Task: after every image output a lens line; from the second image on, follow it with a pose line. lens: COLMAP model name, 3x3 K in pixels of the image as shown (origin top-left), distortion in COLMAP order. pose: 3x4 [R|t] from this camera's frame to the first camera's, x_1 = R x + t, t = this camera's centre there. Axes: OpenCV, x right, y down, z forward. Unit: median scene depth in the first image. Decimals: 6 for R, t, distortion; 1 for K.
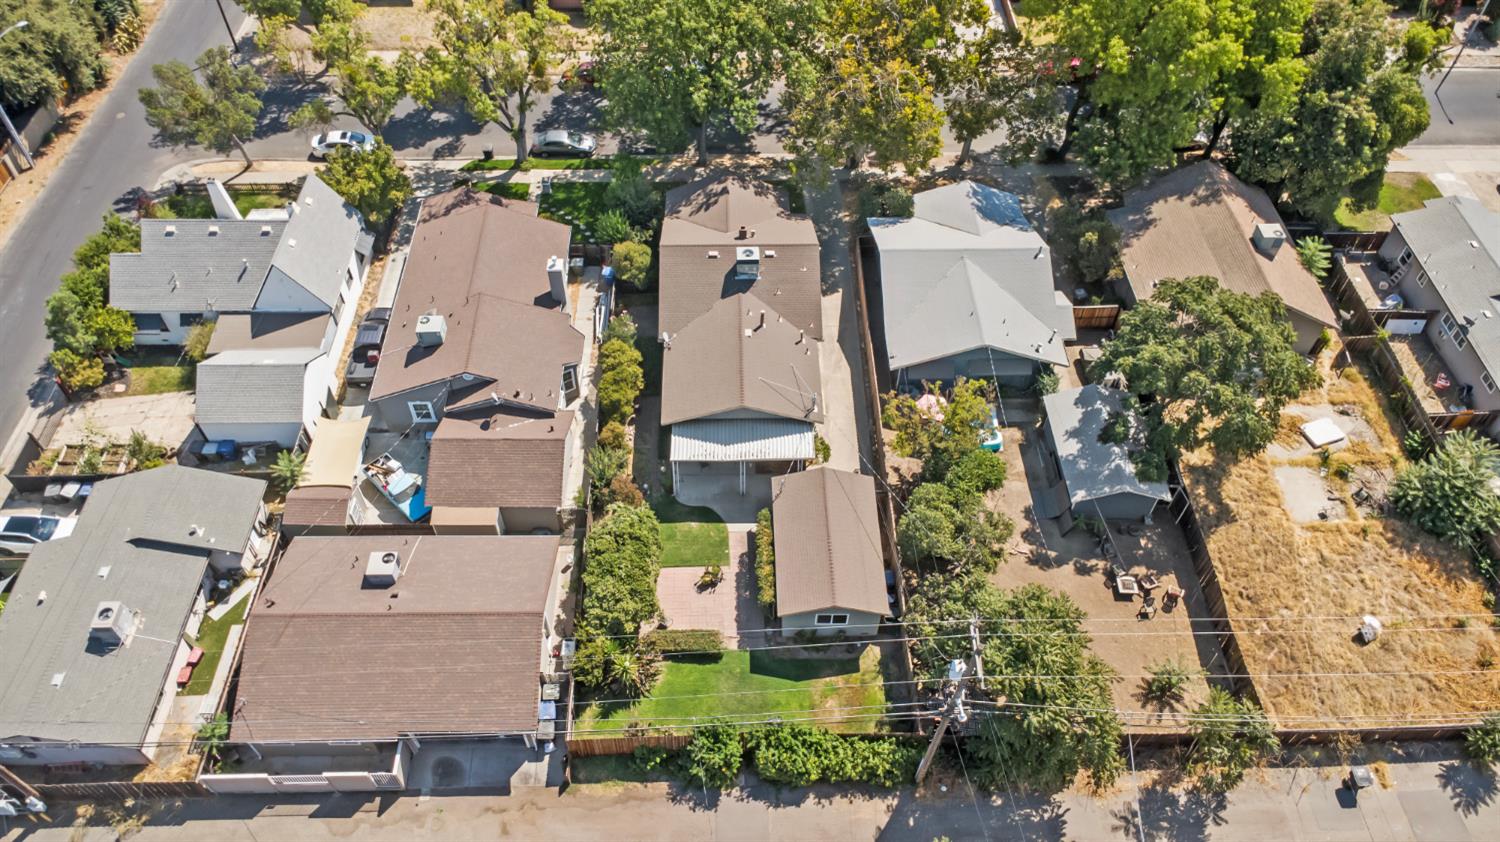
lens RADIAL K [[1054.1, 0, 748.2], [0, 1054.1, 418.0], [0, 0, 1]] dist [0.011010, 0.001638]
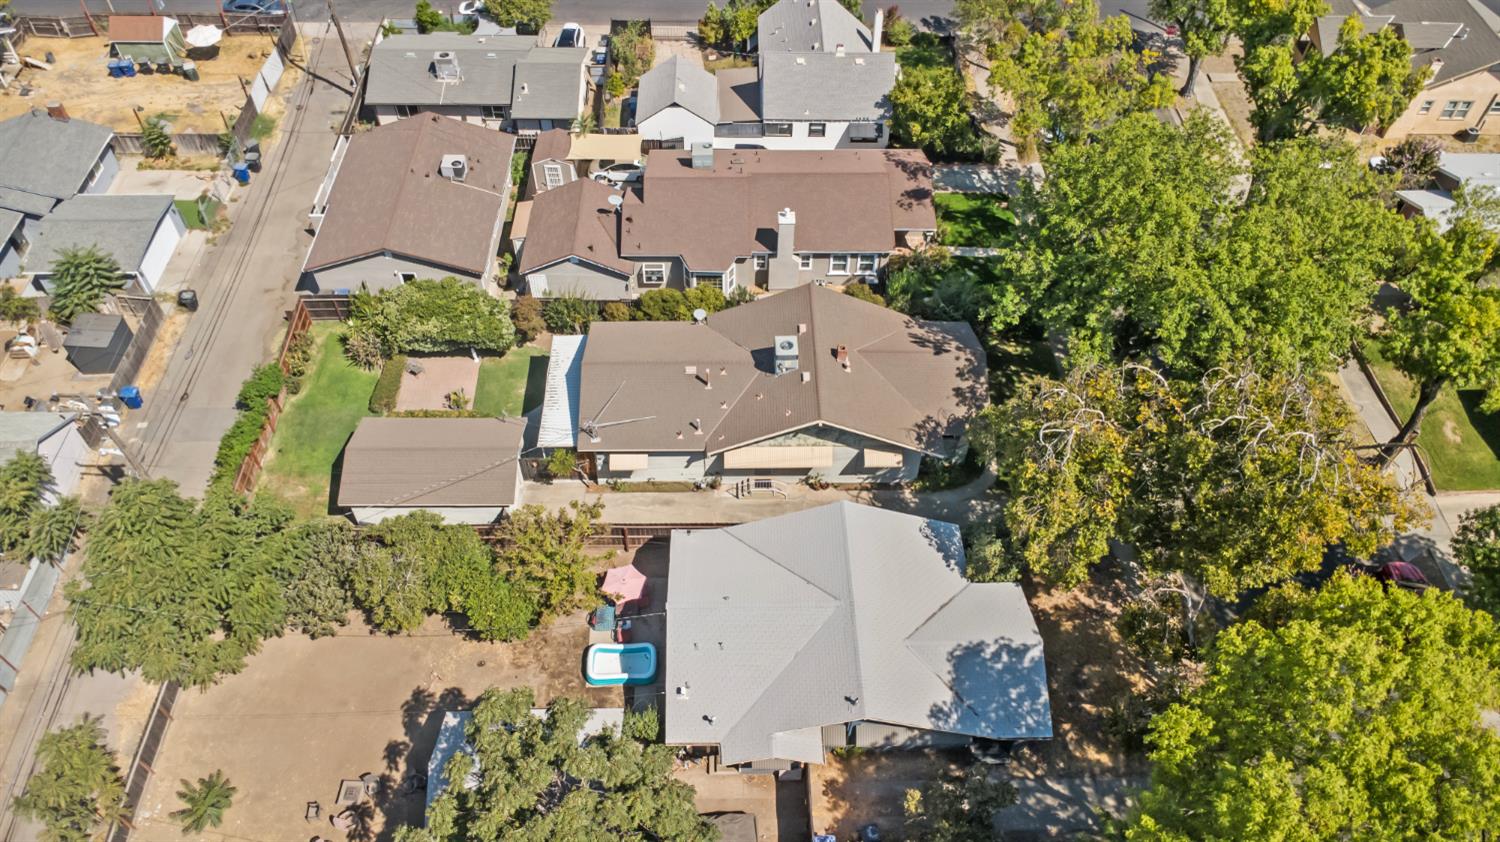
lens RADIAL K [[1054.1, 0, 758.2], [0, 1054.1, 424.6], [0, 0, 1]] dist [0.011010, 0.001638]
pose [[-0.000202, 0.756791, -0.653657, 0.646413], [-0.774248, 0.413570, 0.479062, -0.557527], [0.632883, 0.506189, 0.585860, 0.561882]]
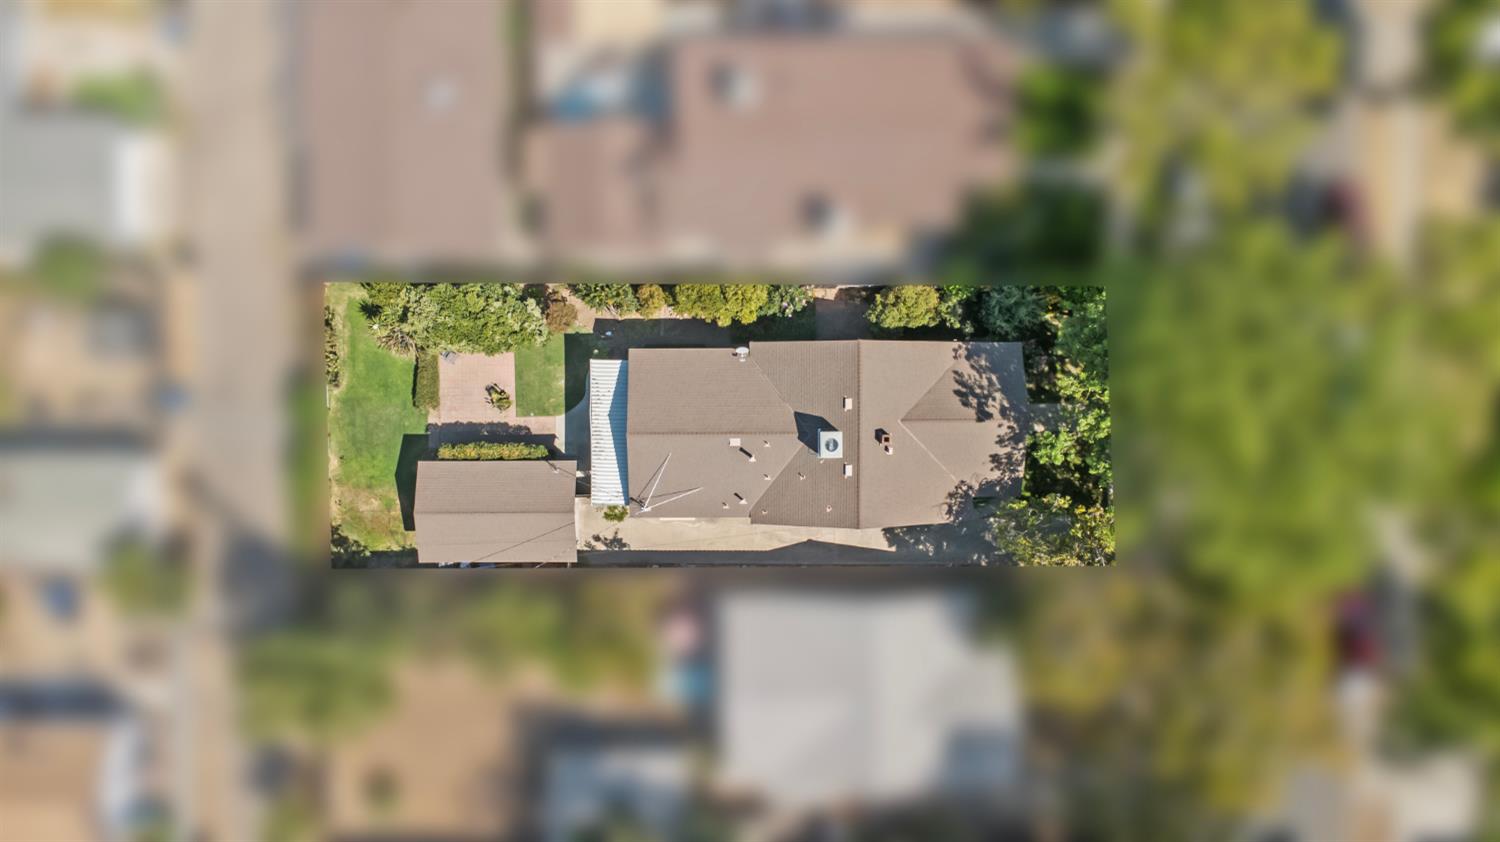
lens RADIAL K [[1054.1, 0, 749.5], [0, 1054.1, 421.2], [0, 0, 1]] dist [0.011010, 0.001638]
pose [[-0.020153, 0.999686, 0.014890, -0.033034], [-0.777275, -0.025033, 0.628663, -0.688955], [0.628838, 0.001096, 0.777535, 0.318345]]
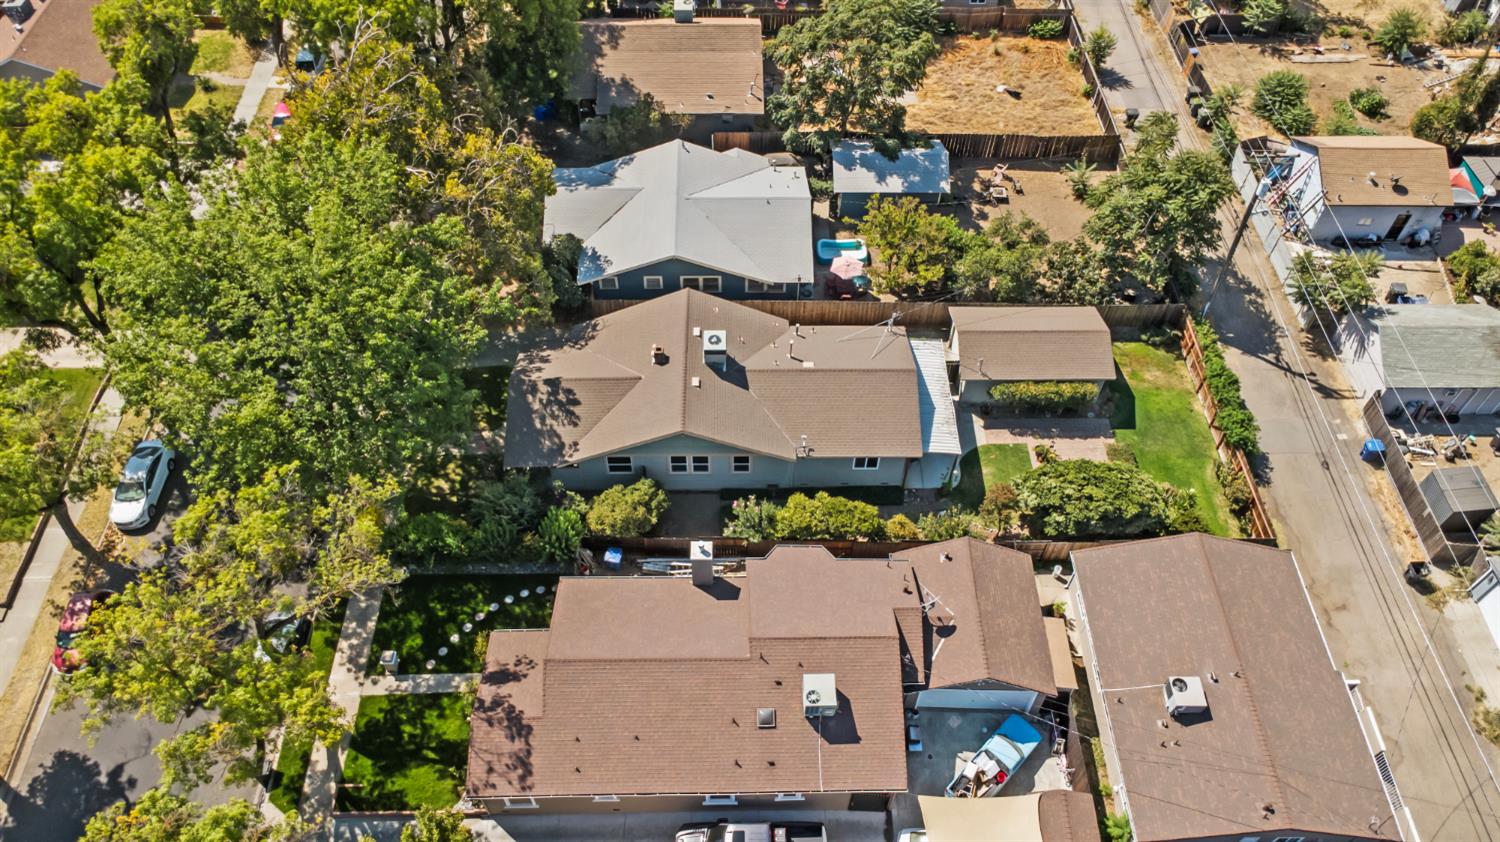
lens RADIAL K [[1054.1, 0, 763.9], [0, 1054.1, 421.7], [0, 0, 1]] dist [0.011010, 0.001638]
pose [[0.003684, -0.794586, 0.607141, -0.615409], [0.748861, 0.404560, 0.524918, -0.590450], [-0.662717, 0.452731, 0.596525, 0.531227]]
